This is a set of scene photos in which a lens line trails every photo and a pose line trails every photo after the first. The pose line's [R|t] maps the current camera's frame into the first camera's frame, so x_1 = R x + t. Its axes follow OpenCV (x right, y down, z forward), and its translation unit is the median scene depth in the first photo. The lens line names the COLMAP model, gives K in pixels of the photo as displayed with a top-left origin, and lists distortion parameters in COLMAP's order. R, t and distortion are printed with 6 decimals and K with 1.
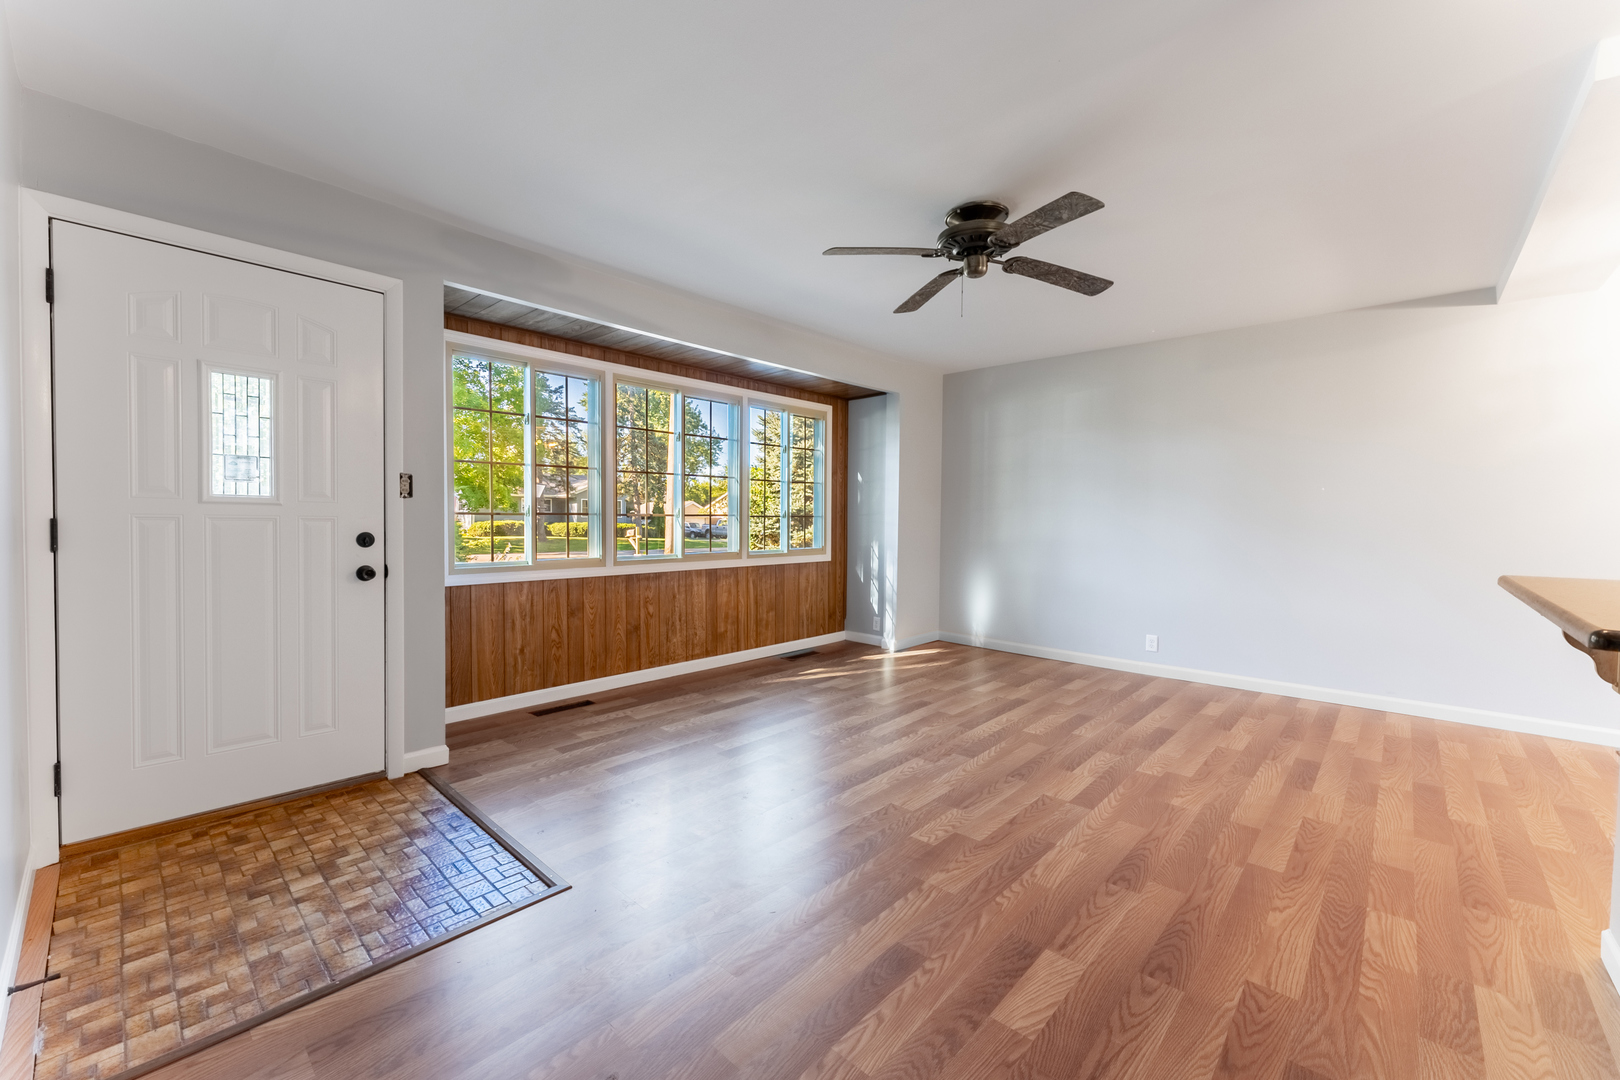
lens RADIAL K [[649.4, 0, 815.8], [0, 649.4, 527.9], [0, 0, 1]] dist [0.002933, -0.000090]
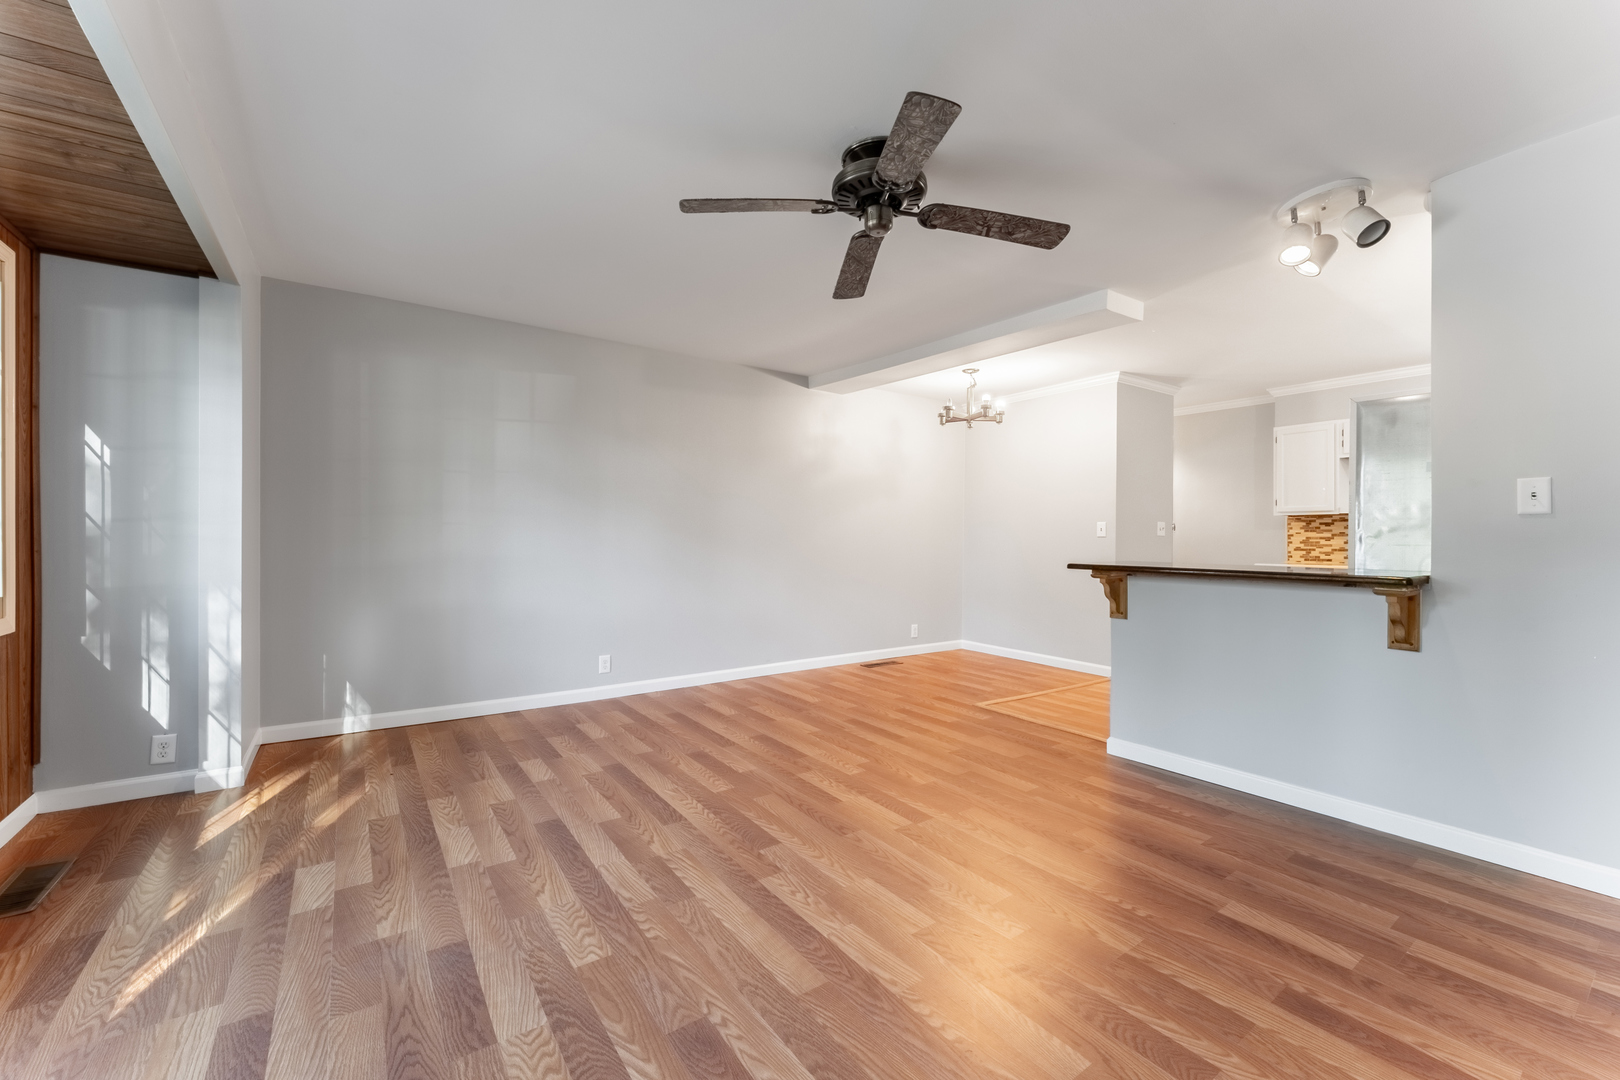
lens RADIAL K [[649.4, 0, 803.5], [0, 649.4, 537.5], [0, 0, 1]] dist [0.002933, -0.000090]
pose [[0.220970, -0.010964, 0.975219, -0.443766], [0.012068, 0.999891, 0.008507, -0.011361], [-0.975206, 0.009890, 0.221078, 0.710438]]
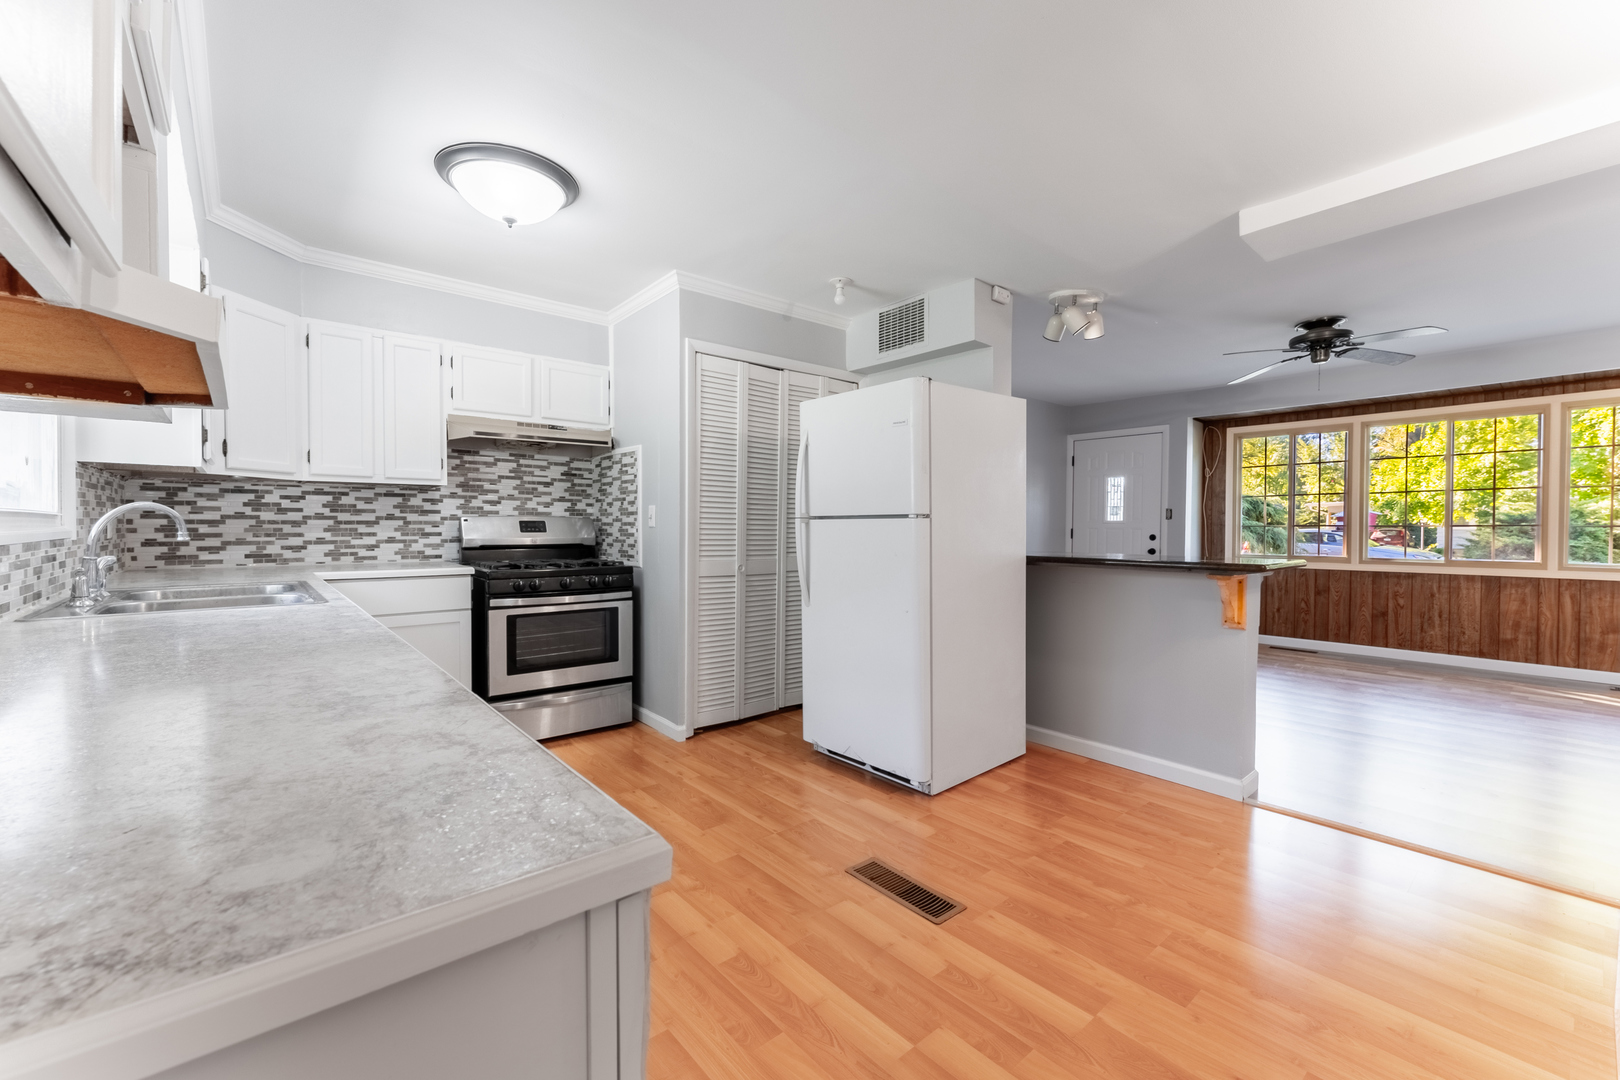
lens RADIAL K [[649.4, 0, 815.0], [0, 649.4, 538.6], [0, 0, 1]] dist [0.002933, -0.000090]
pose [[-0.130519, 0.008048, -0.991413, 1.436941], [-0.019093, 0.999761, 0.010629, 0.015629], [0.991262, 0.020317, -0.130334, 0.057380]]
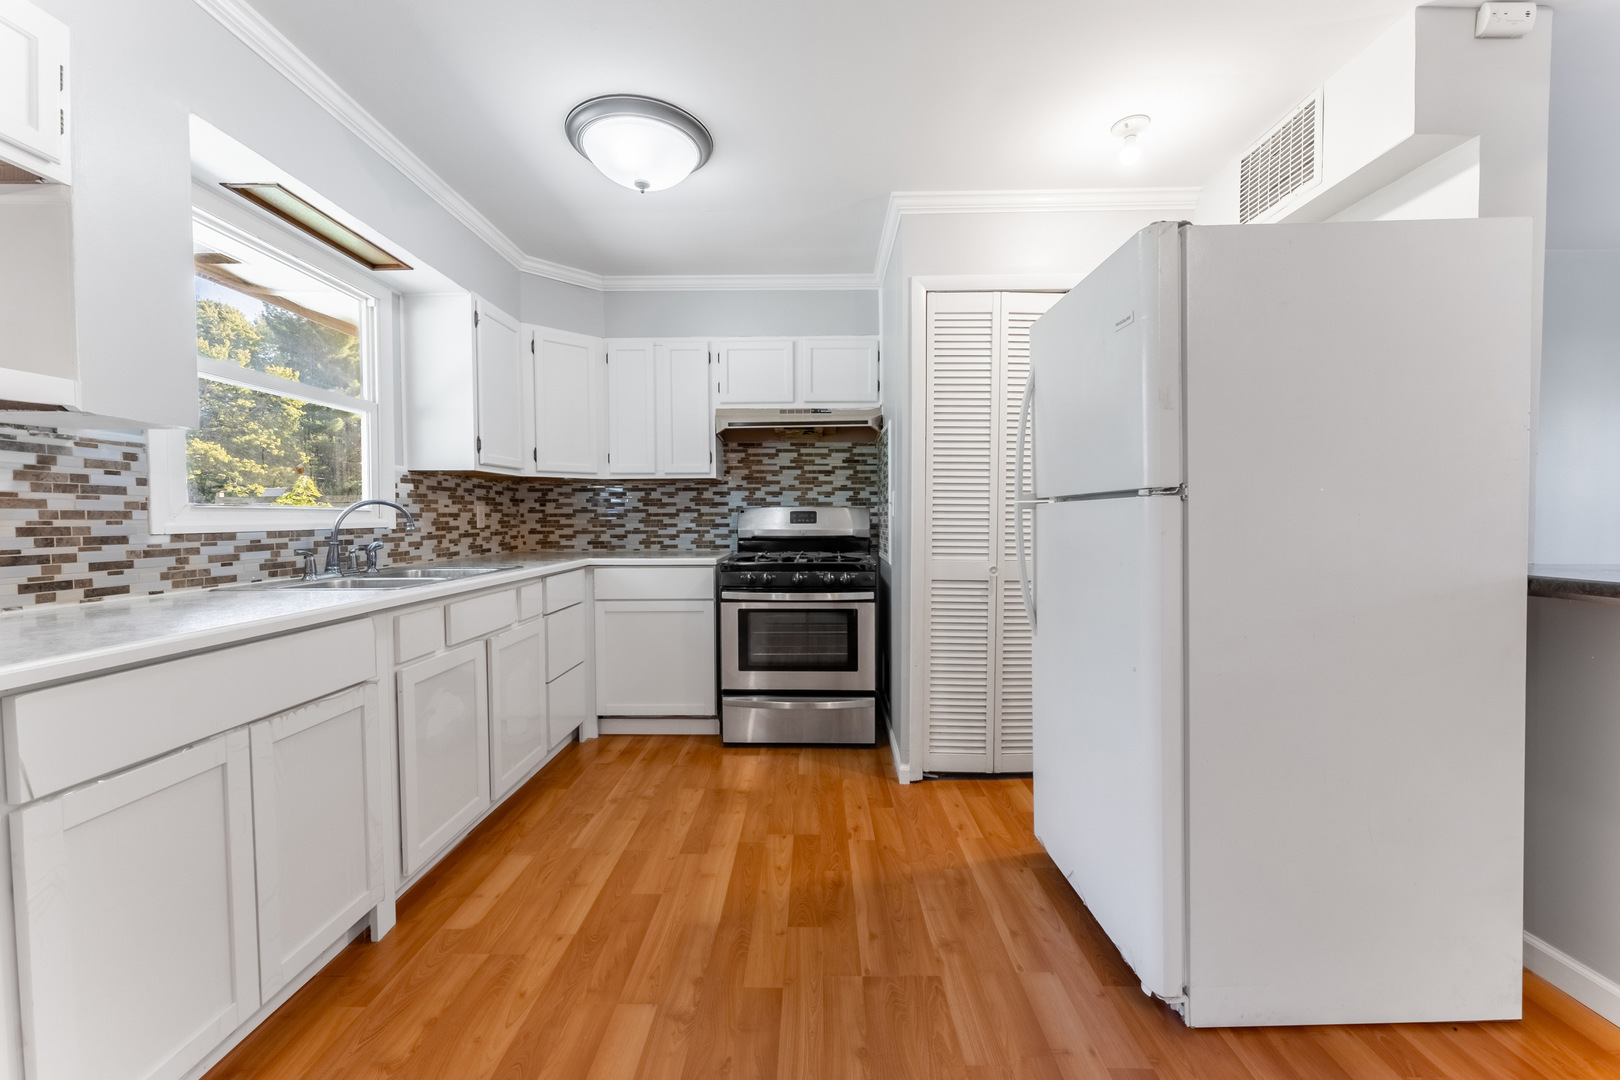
lens RADIAL K [[649.4, 0, 811.3], [0, 649.4, 536.1], [0, 0, 1]] dist [0.002933, -0.000090]
pose [[-0.747295, 0.011815, -0.664387, 1.094511], [-0.013065, 0.999387, 0.032468, 0.012011], [0.664364, 0.032944, -0.746683, 0.237837]]
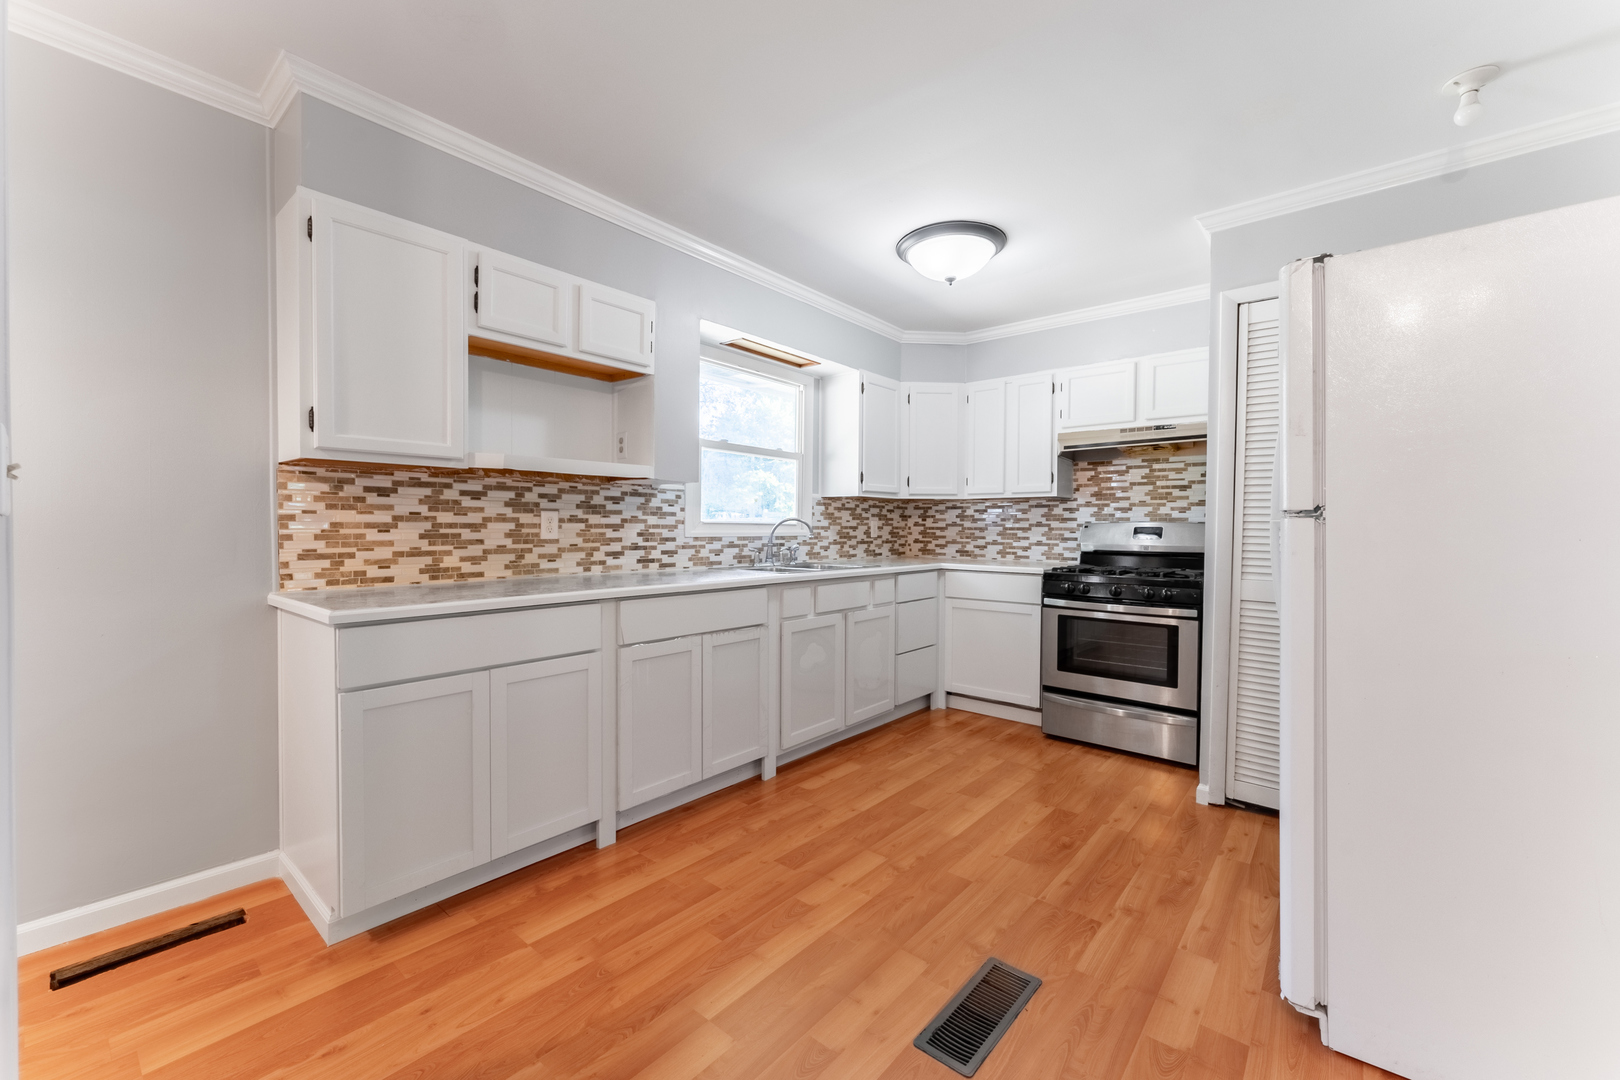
lens RADIAL K [[649.4, 0, 813.7], [0, 649.4, 538.7], [0, 0, 1]] dist [0.002933, -0.000090]
pose [[-0.998772, -0.018098, -0.046114, 0.998198], [-0.019465, 0.999379, 0.029361, 0.004631], [0.045554, 0.030222, -0.998505, 0.482571]]
